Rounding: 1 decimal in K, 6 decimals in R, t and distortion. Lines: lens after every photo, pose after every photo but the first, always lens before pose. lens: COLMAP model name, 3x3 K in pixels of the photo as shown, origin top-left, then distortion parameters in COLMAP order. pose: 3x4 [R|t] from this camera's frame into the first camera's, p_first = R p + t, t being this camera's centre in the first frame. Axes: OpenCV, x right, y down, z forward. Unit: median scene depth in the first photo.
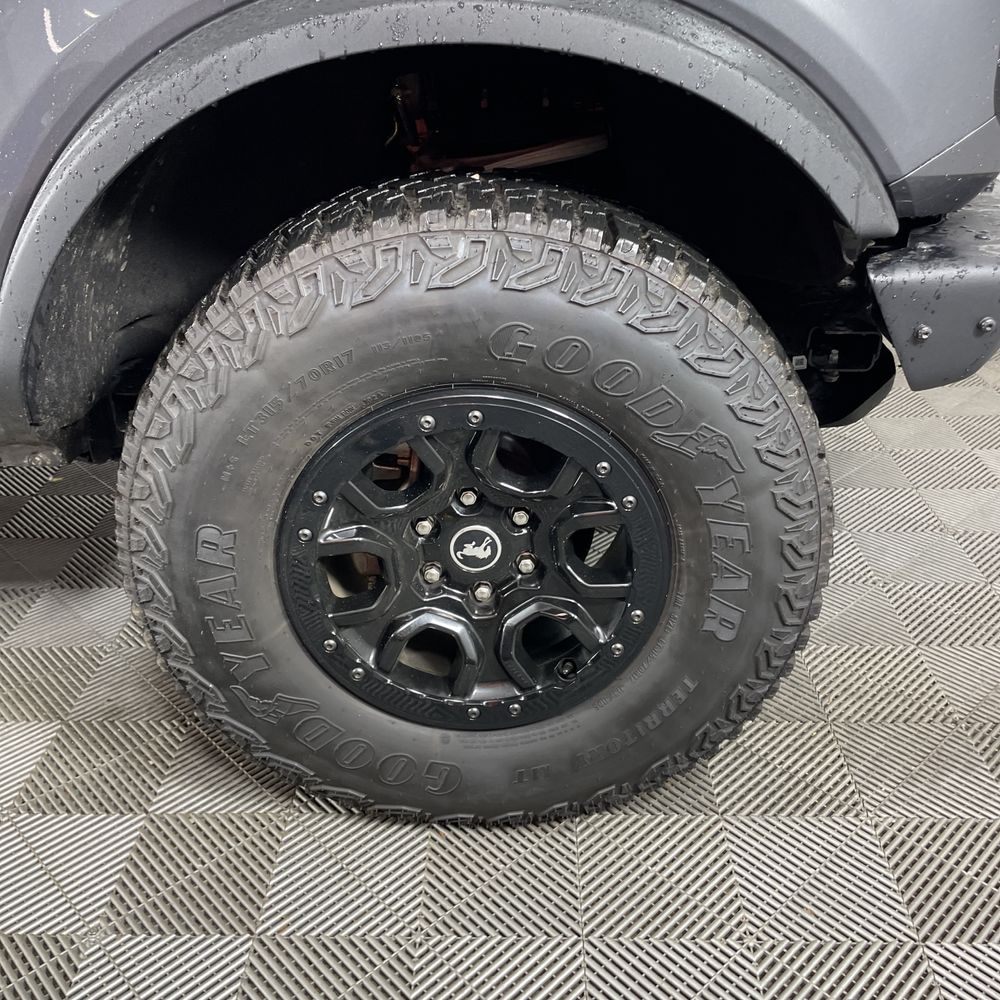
lens RADIAL K [[1001.9, 0, 500.0], [0, 1001.9, 500.0], [0, 0, 1]] dist [0.086956, -0.117405]
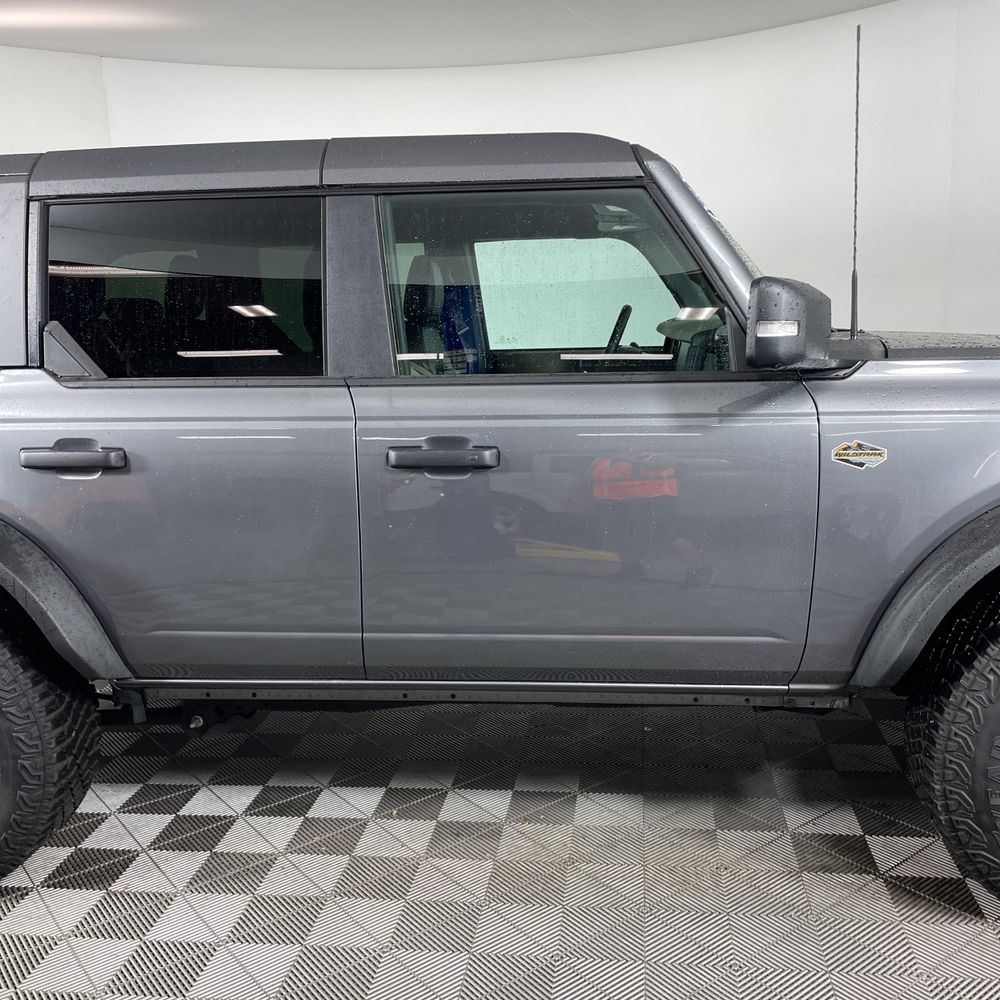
lens RADIAL K [[1008.5, 0, 464.5], [0, 1008.5, 499.4], [0, 0, 1]] dist [0.084824, -0.091385]
pose [[0.994782, 0.003931, -0.101952, -1.164556], [-0.029683, 0.967183, -0.252340, 0.115536], [0.097614, 0.254050, 0.962253, -1.159037]]
